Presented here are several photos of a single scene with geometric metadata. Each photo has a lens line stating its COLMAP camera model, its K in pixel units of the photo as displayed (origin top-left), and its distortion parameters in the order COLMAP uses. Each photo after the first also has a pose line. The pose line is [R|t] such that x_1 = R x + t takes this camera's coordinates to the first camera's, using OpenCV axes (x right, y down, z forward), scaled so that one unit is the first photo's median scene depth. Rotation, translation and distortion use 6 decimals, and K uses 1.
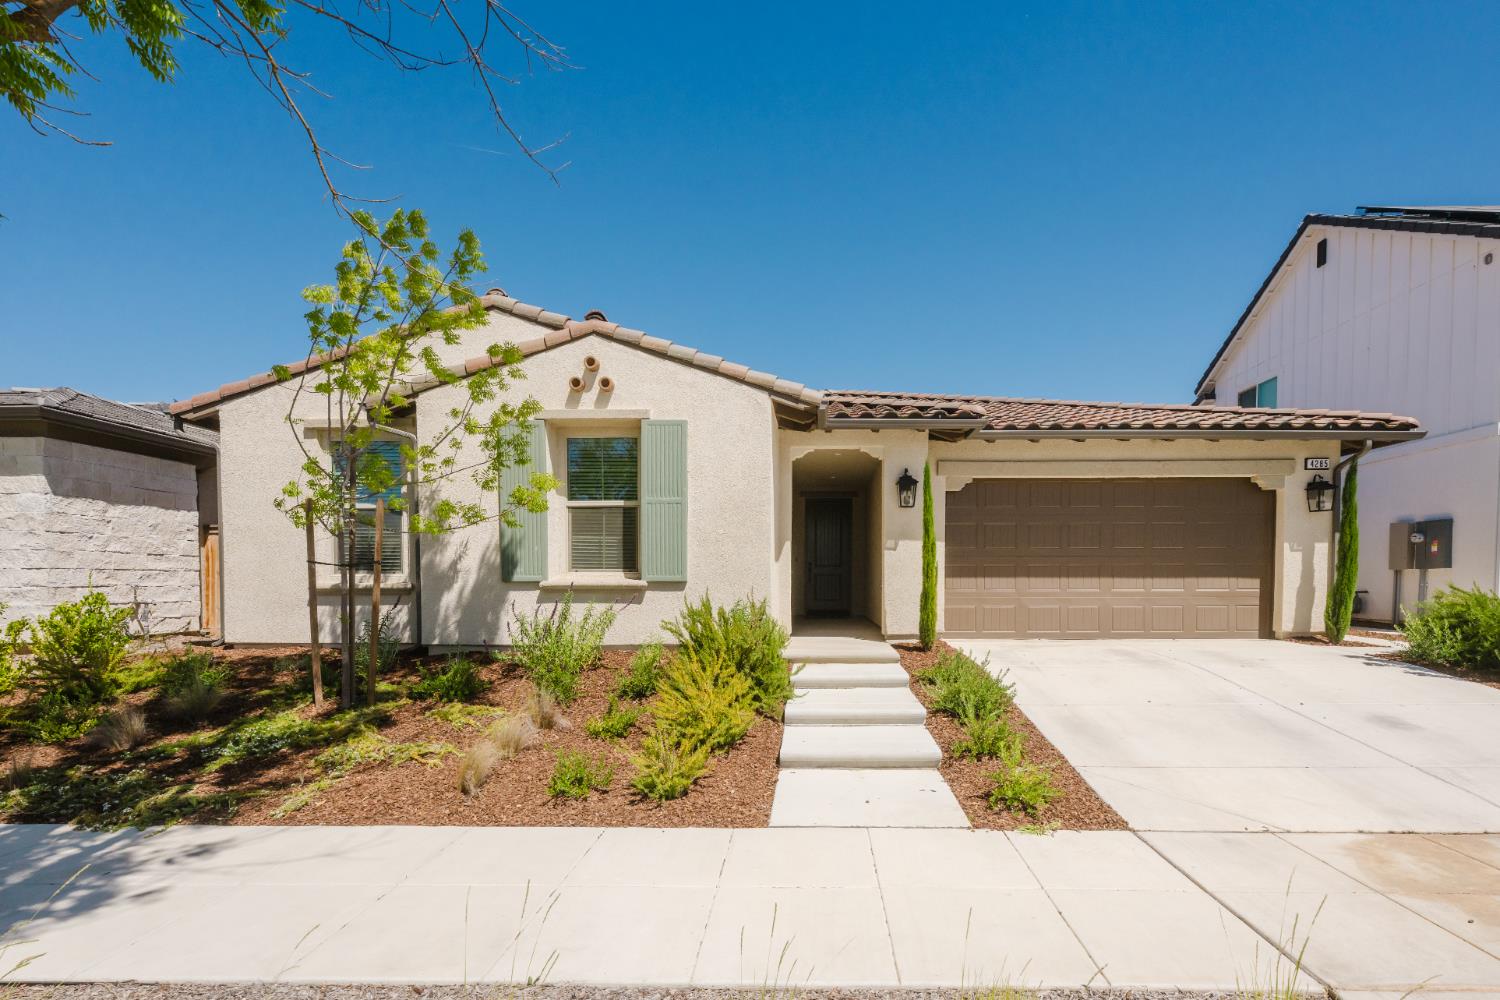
lens RADIAL K [[647.5, 0, 749.9], [0, 647.5, 561.7], [0, 0, 1]] dist [-0.001249, -0.000338]
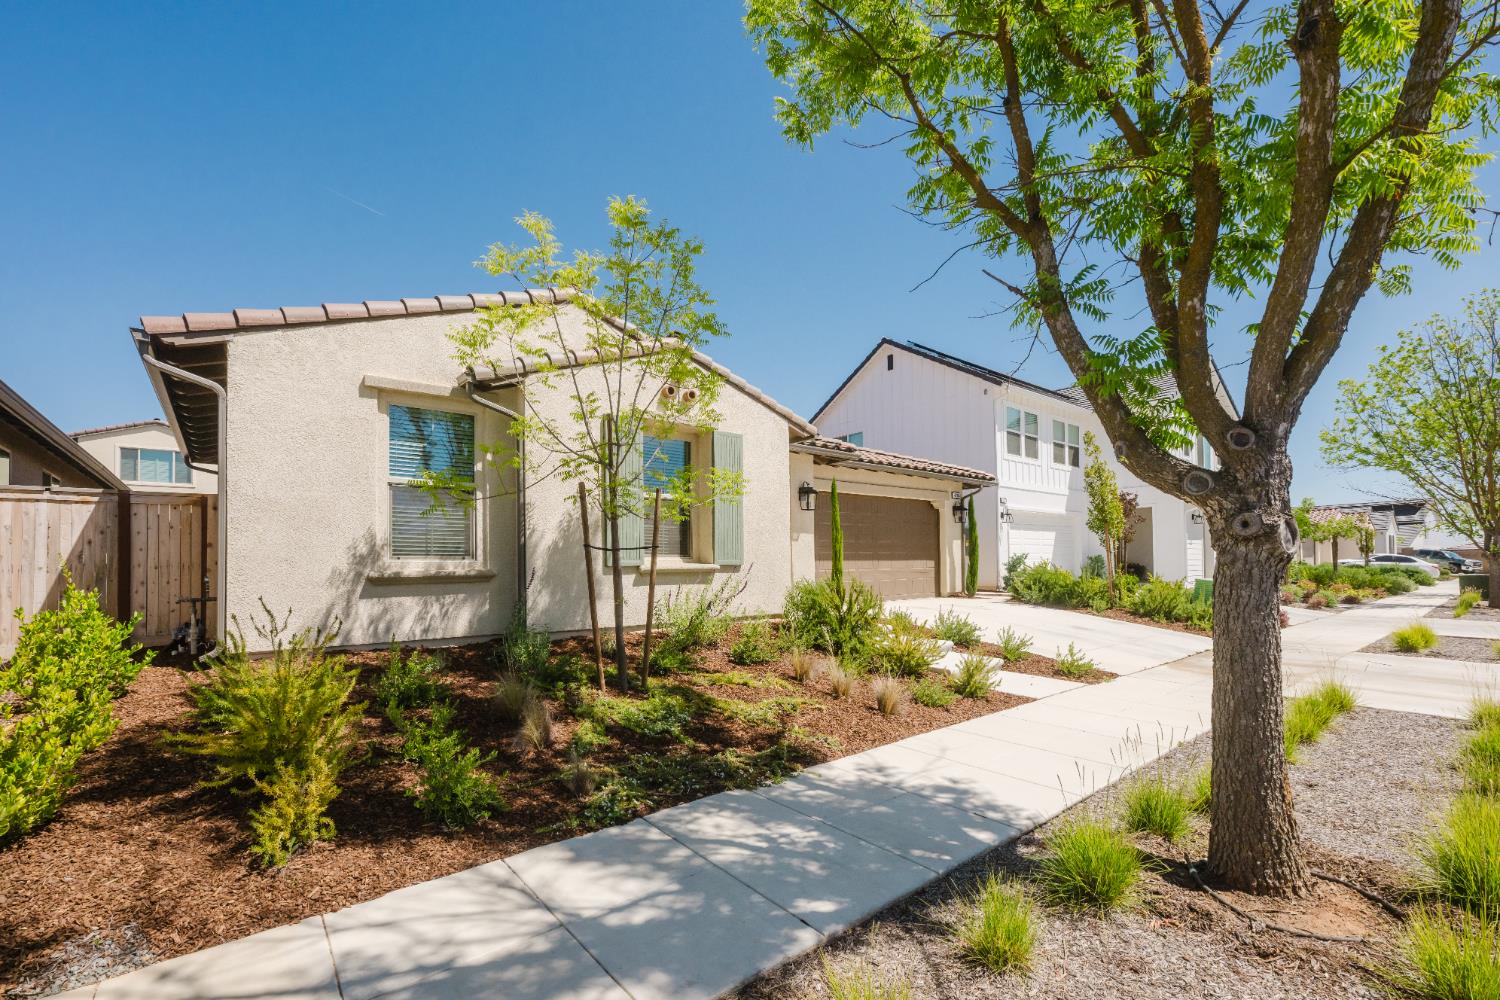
lens RADIAL K [[629.7, 0, 744.9], [0, 629.7, 498.7], [0, 0, 1]] dist [0.001552, 0.000361]
pose [[0.770078, 0.057159, 0.635384, -0.810151], [-0.003998, 0.996391, -0.084789, 0.006706], [-0.637938, 0.062754, 0.767527, 0.070466]]
